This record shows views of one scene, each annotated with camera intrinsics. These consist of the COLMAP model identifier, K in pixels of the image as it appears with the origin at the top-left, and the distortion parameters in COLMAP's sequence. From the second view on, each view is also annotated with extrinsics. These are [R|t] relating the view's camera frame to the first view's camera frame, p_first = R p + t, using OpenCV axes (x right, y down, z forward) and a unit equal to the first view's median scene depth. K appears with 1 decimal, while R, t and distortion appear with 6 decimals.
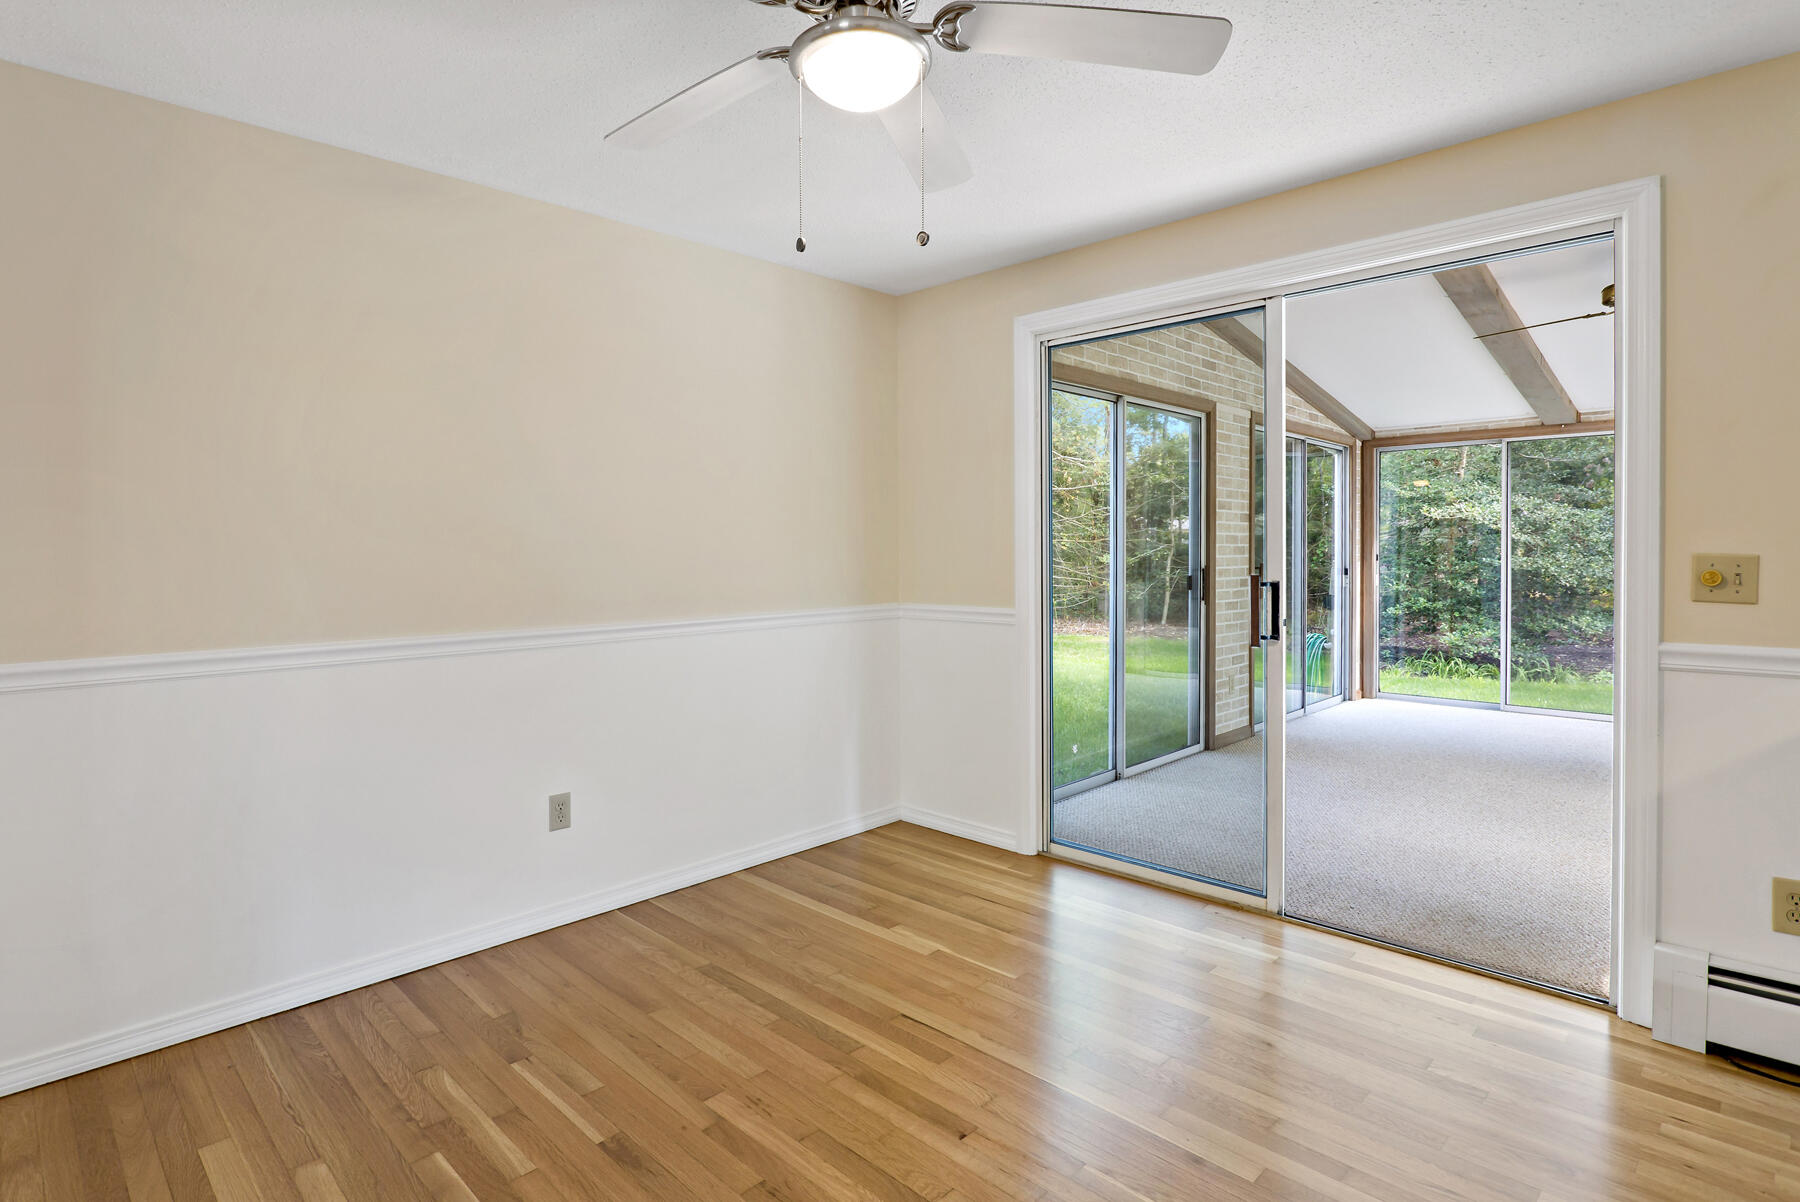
lens RADIAL K [[918.1, 0, 888.1], [0, 918.1, 567.3], [0, 0, 1]] dist [-0.005744, -0.000939]
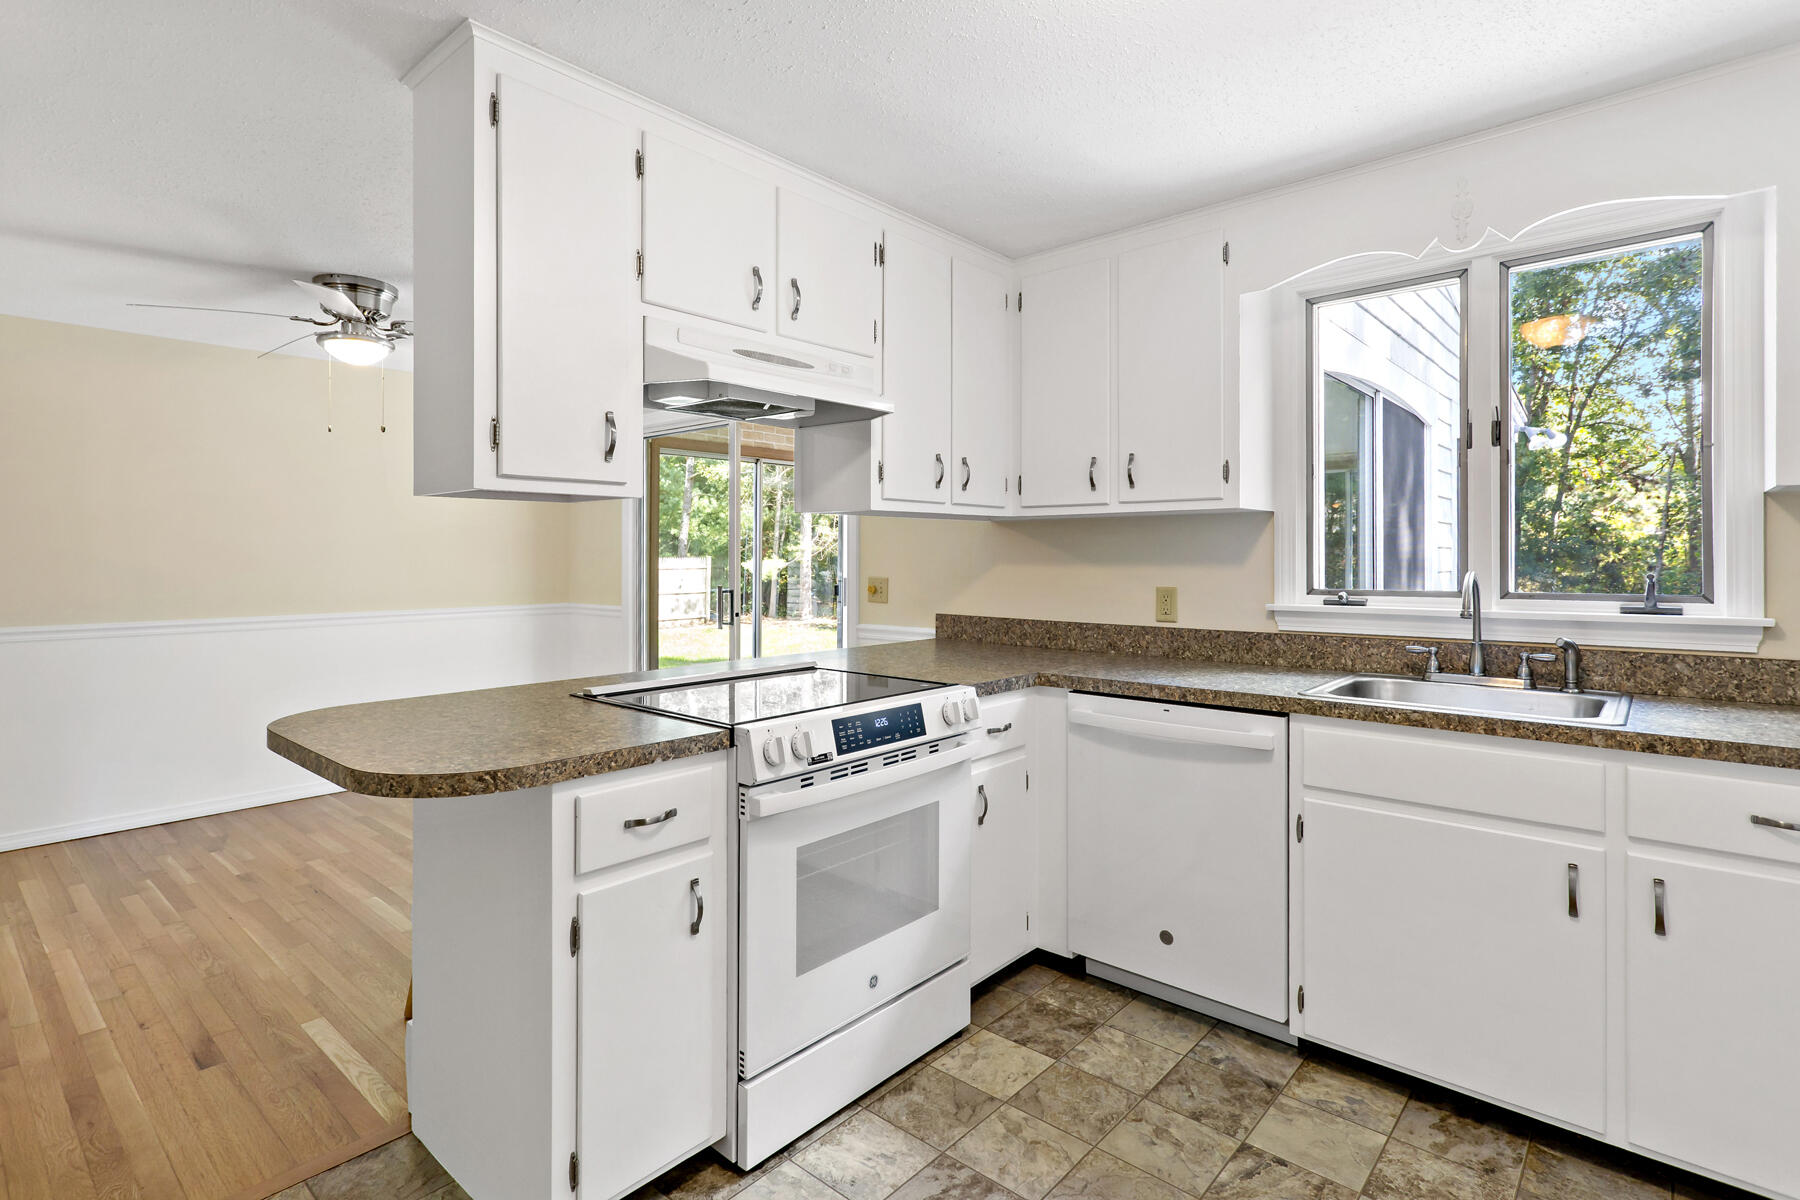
lens RADIAL K [[903.2, 0, 913.6], [0, 903.2, 595.9], [0, 0, 1]] dist [0.000133, 0.000102]
pose [[0.998388, 0.007528, 0.056261, 0.860633], [-0.008643, 0.999770, 0.019607, -0.011322], [-0.056101, -0.020062, 0.998224, -0.840149]]
